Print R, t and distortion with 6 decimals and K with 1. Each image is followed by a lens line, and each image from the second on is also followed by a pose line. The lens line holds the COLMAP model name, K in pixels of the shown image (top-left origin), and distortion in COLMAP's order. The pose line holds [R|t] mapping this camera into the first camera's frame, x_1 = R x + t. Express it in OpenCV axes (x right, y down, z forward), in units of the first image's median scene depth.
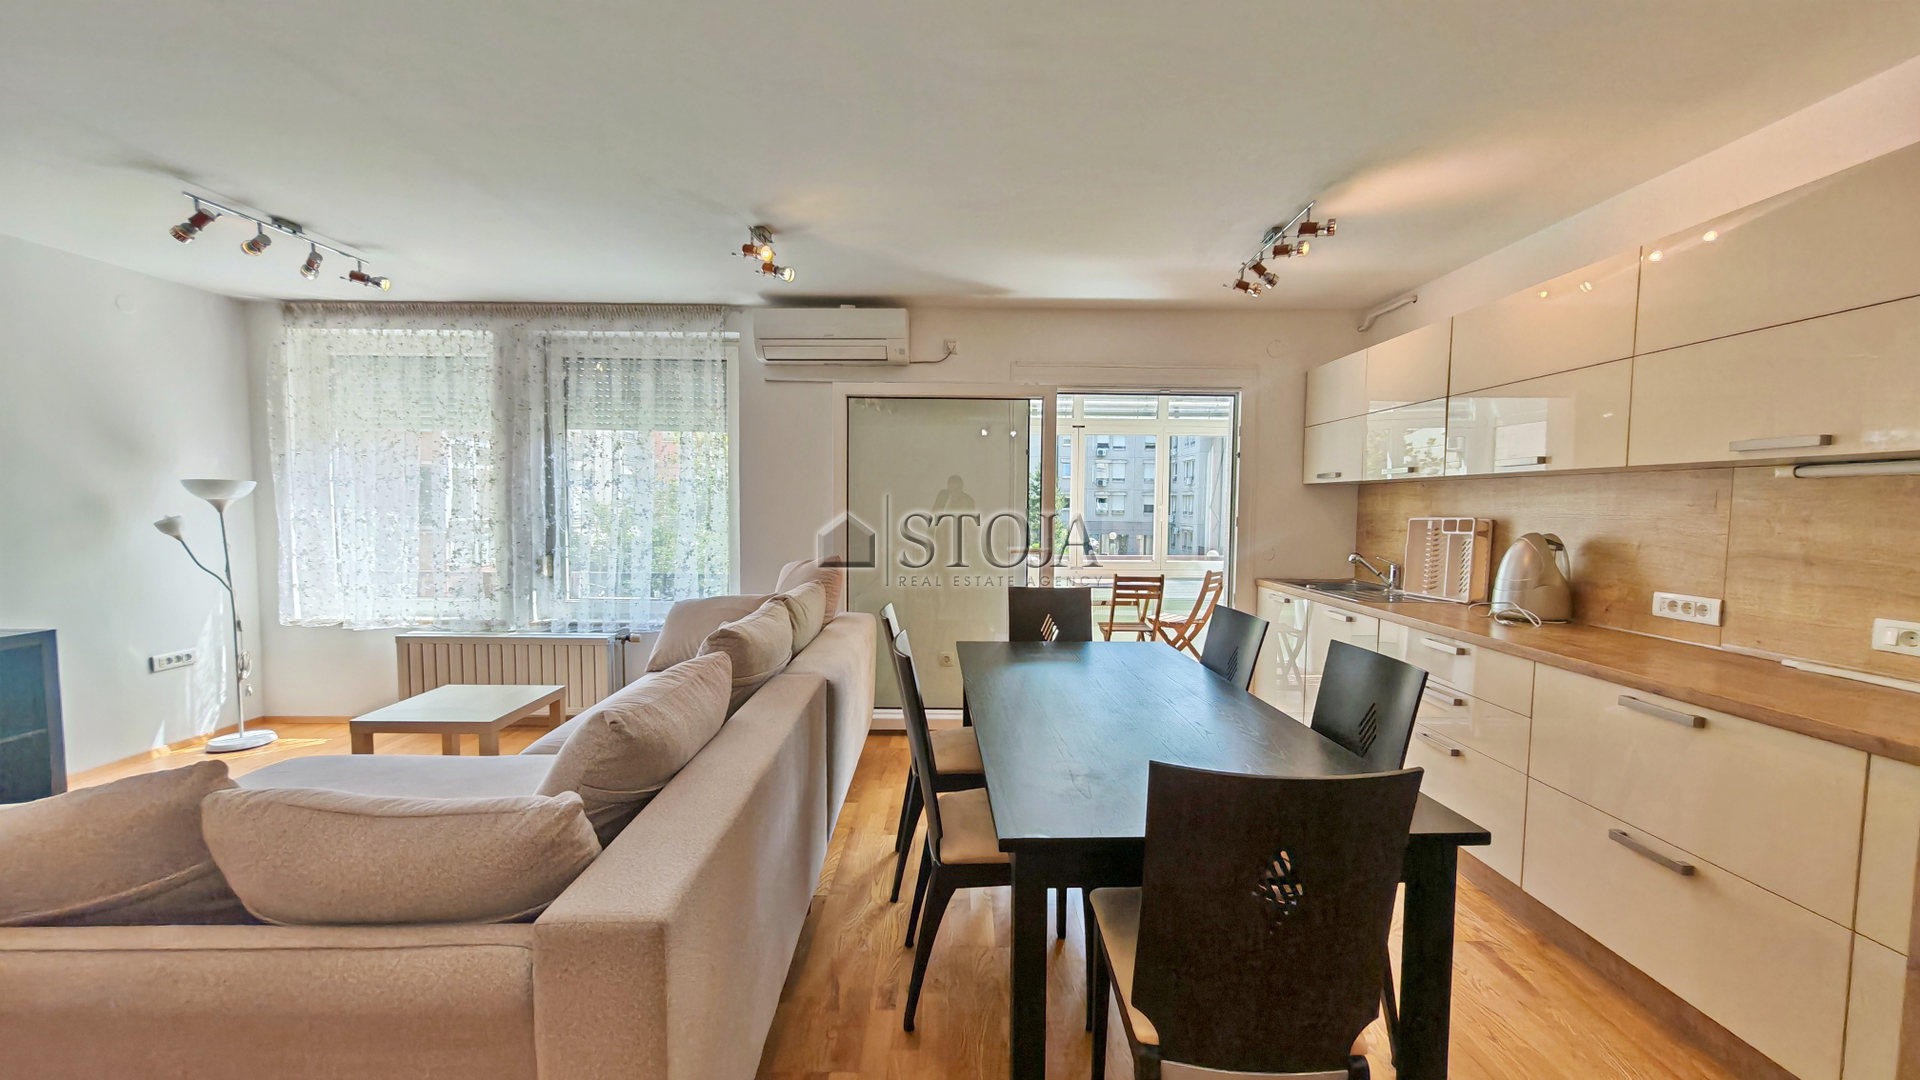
lens RADIAL K [[712.0, 0, 957.2], [0, 712.0, 543.6], [0, 0, 1]] dist [-0.000831, 0.000148]
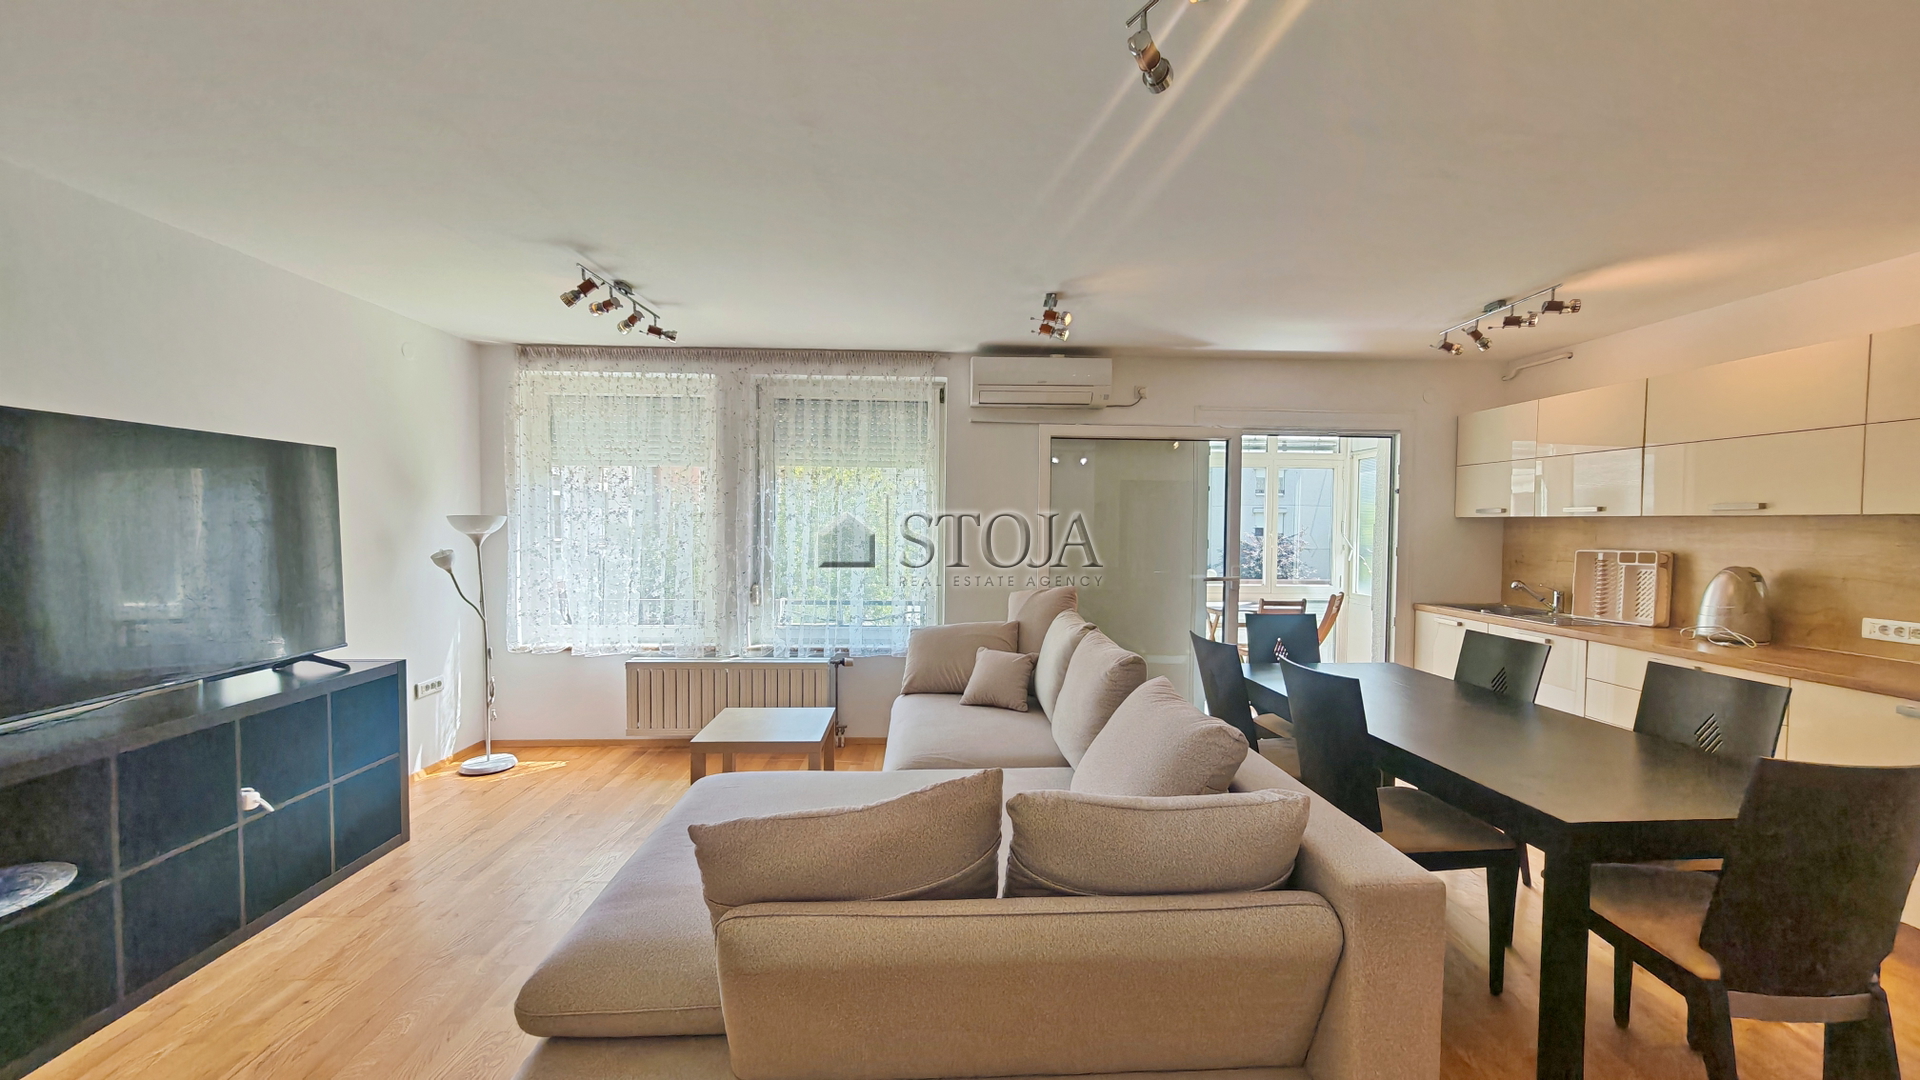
lens RADIAL K [[713.9, 0, 957.4], [0, 713.9, 545.1], [0, 0, 1]] dist [-0.001474, 0.000226]
pose [[0.999264, -0.001570, 0.038332, -0.360345], [0.002464, 0.999725, -0.023312, -0.018400], [-0.038284, 0.023389, 0.998993, -0.081820]]
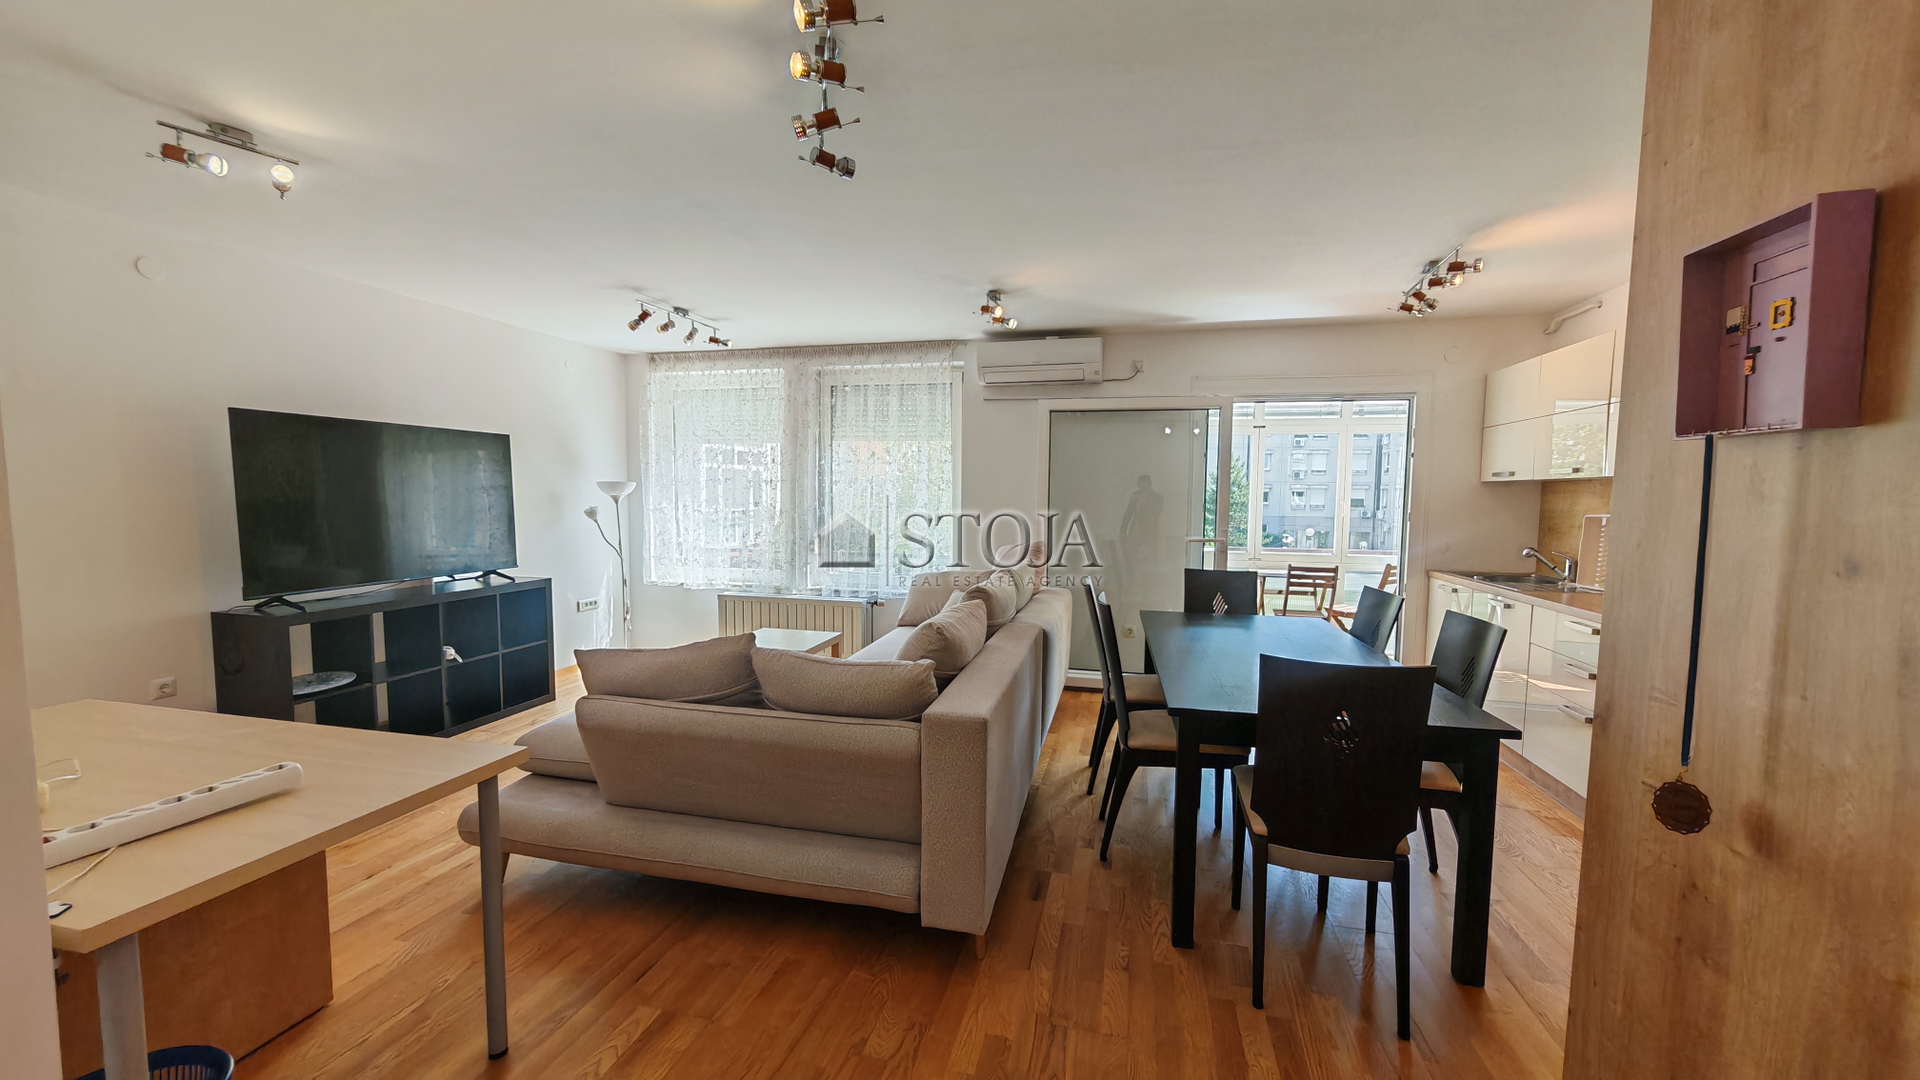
lens RADIAL K [[713.9, 0, 957.4], [0, 713.9, 545.1], [0, 0, 1]] dist [-0.001474, 0.000226]
pose [[0.969581, 0.019105, -0.244025, -0.006425], [-0.016228, 0.999773, 0.013796, 0.008742], [0.244233, -0.009417, 0.969671, -0.237067]]
